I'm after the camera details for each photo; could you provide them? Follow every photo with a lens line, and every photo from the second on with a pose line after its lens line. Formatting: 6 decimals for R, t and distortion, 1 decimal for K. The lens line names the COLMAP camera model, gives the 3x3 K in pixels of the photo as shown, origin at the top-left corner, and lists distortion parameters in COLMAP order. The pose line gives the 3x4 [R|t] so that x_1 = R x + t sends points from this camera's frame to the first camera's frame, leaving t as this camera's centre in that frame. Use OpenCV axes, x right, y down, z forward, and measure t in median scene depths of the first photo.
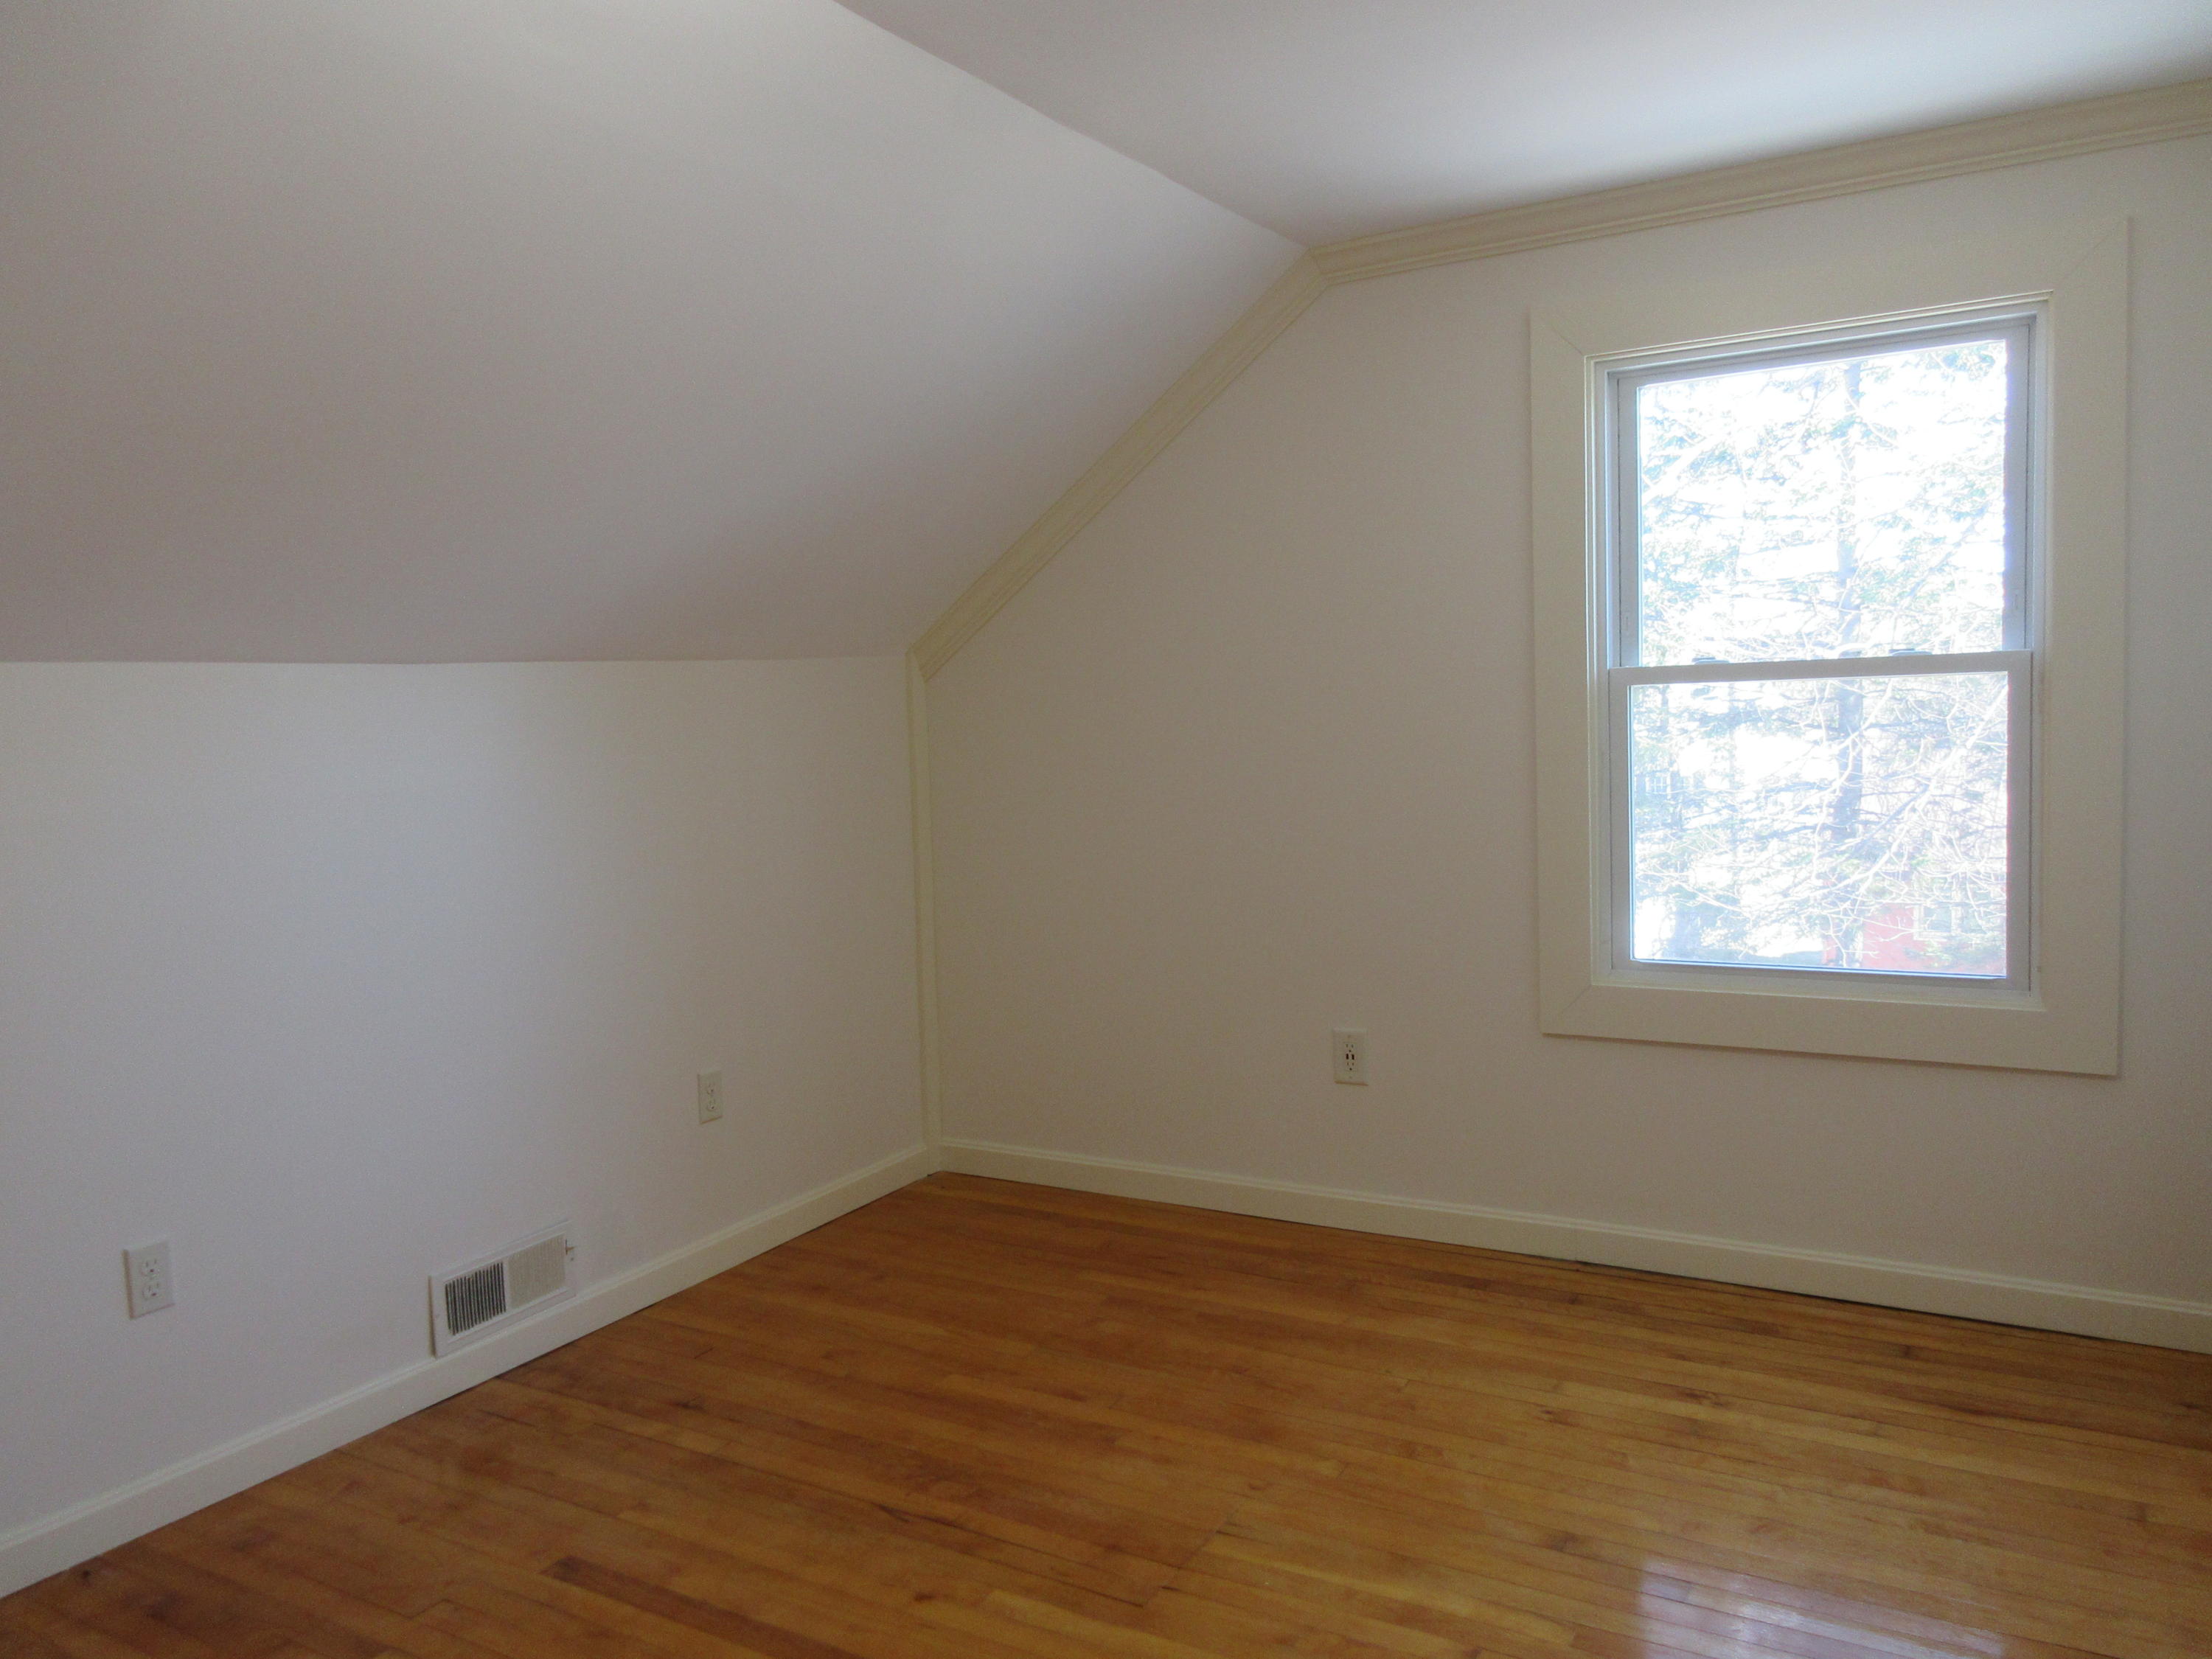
lens RADIAL K [[1661.8, 0, 1106.0], [0, 1661.8, 829.5], [0, 0, 1]] dist [0.006891, 0.000967]
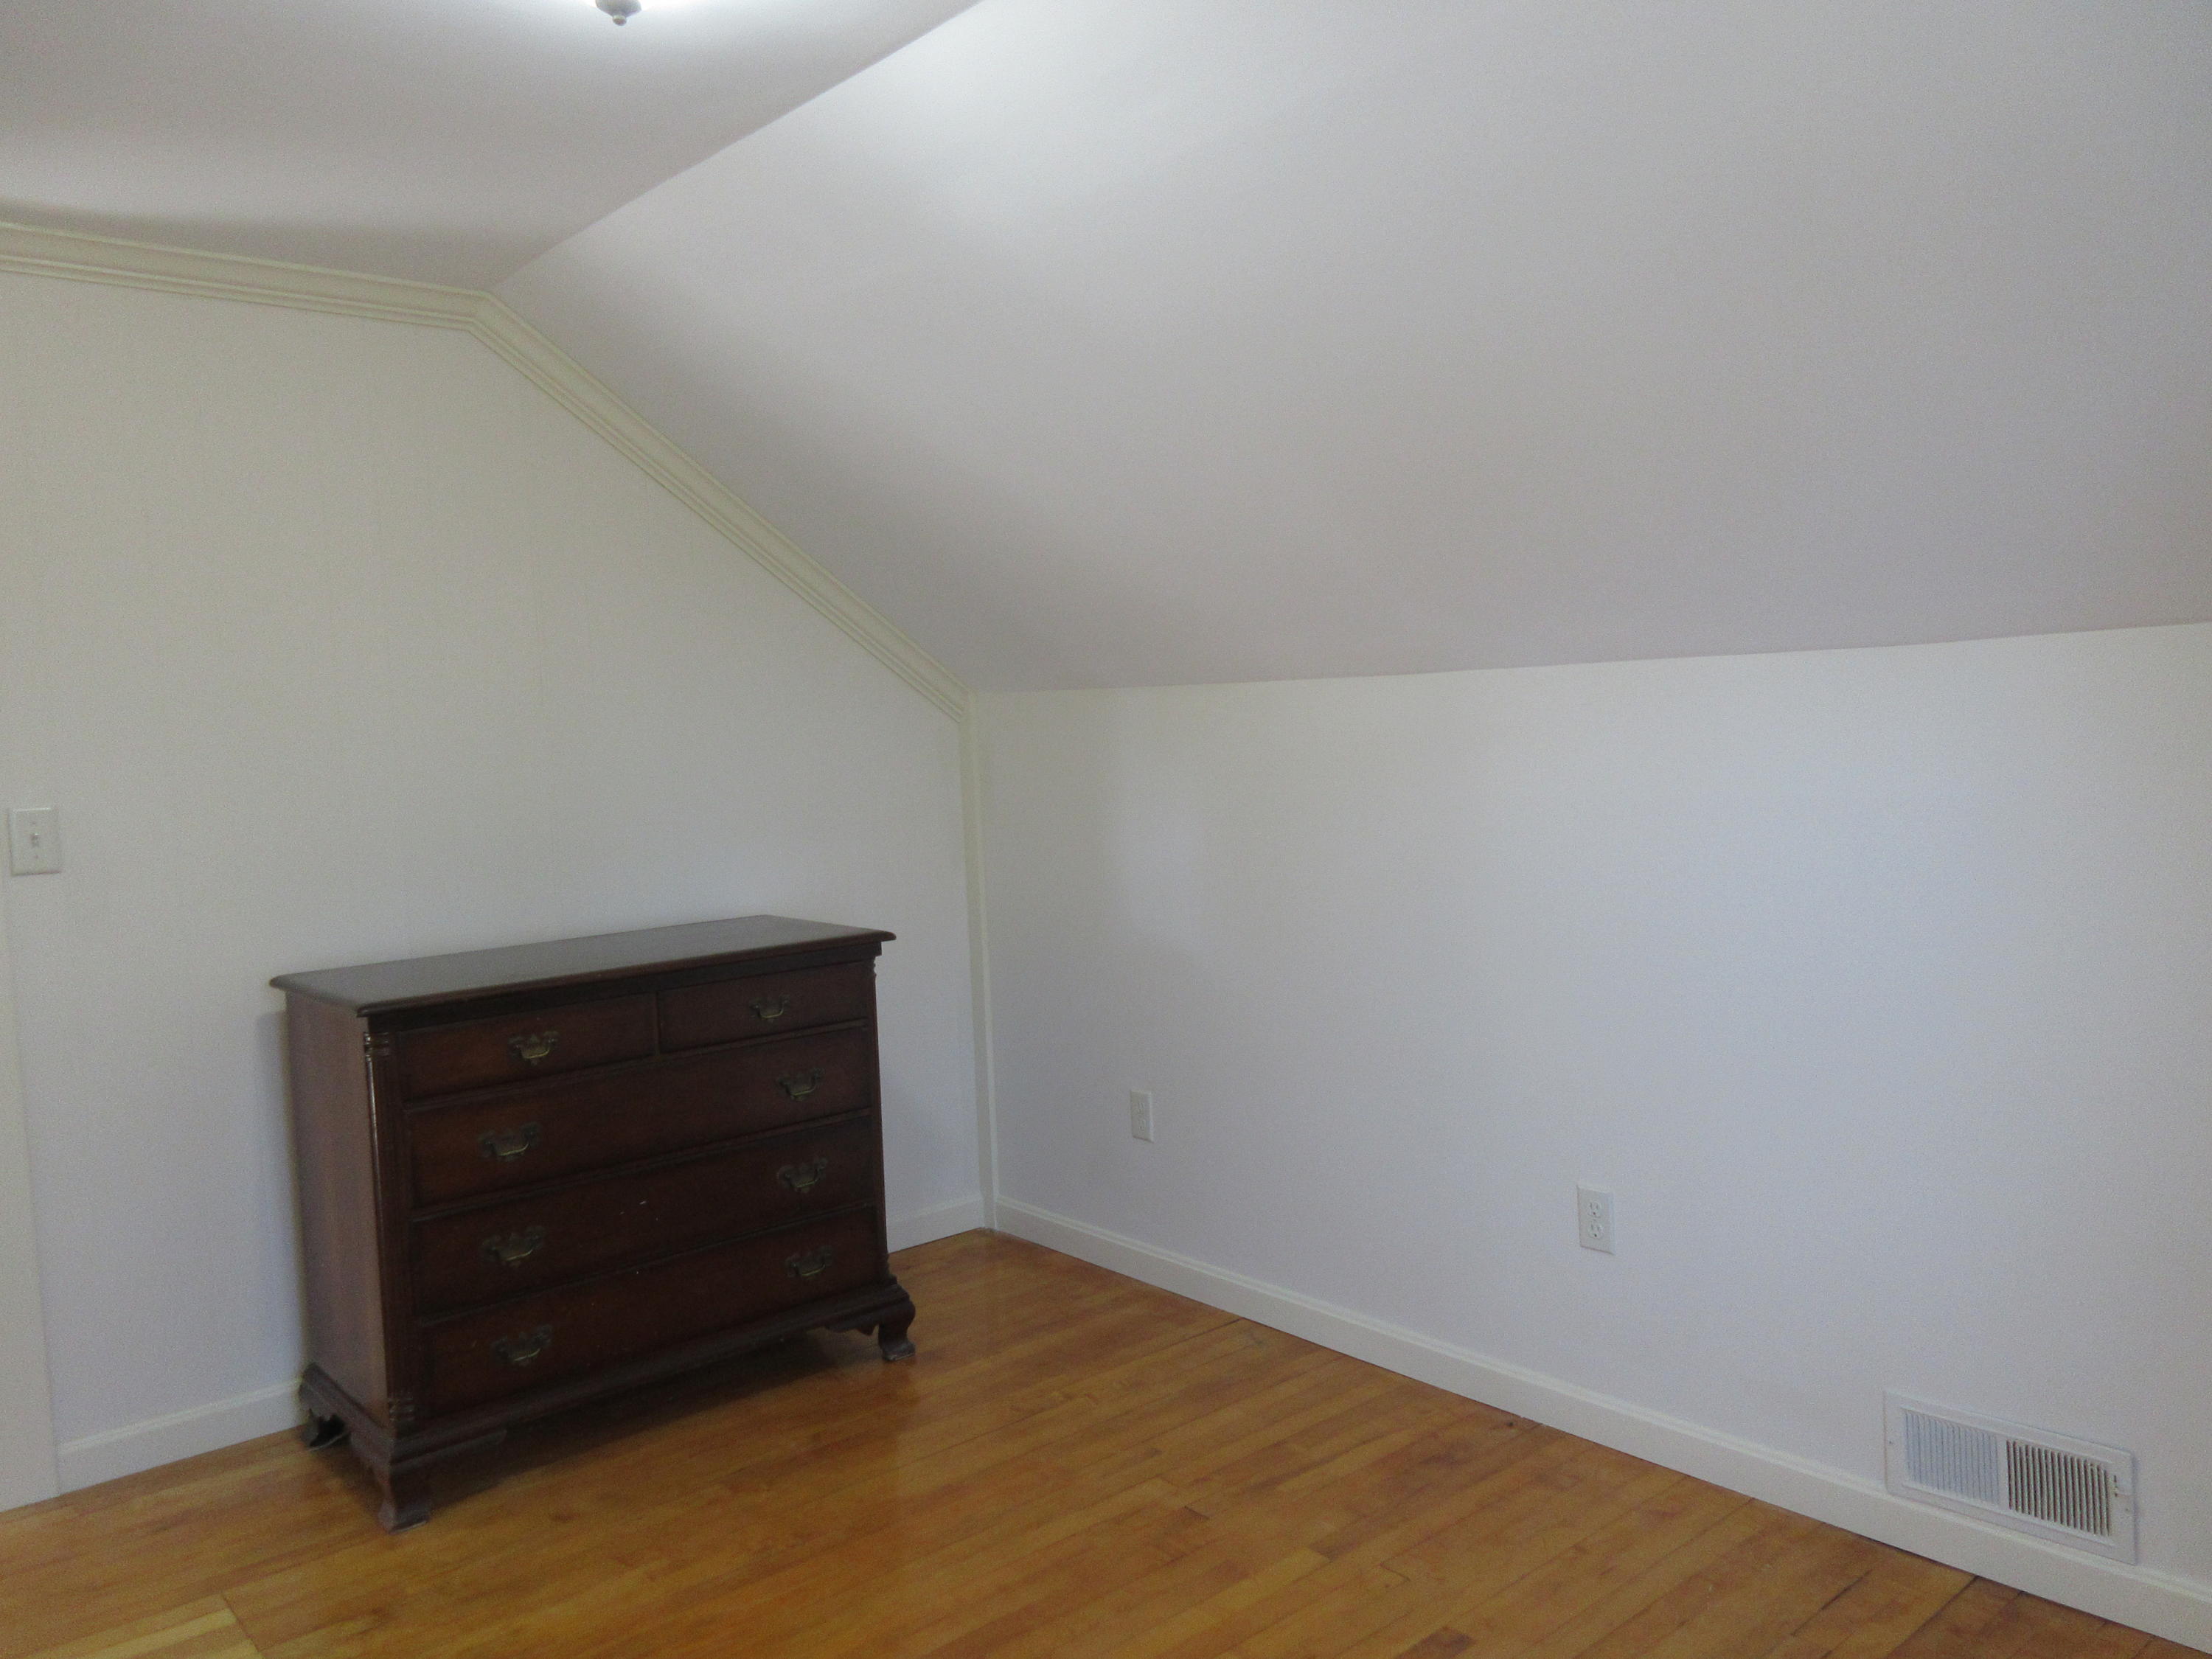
lens RADIAL K [[1661.8, 0, 1106.0], [0, 1661.8, 829.5], [0, 0, 1]] dist [0.006891, 0.000967]
pose [[-0.325573, 0.112696, -0.938777, 0.550729], [-0.020901, 0.991771, 0.126306, -0.126536], [0.945286, 0.060743, -0.320539, 1.028254]]
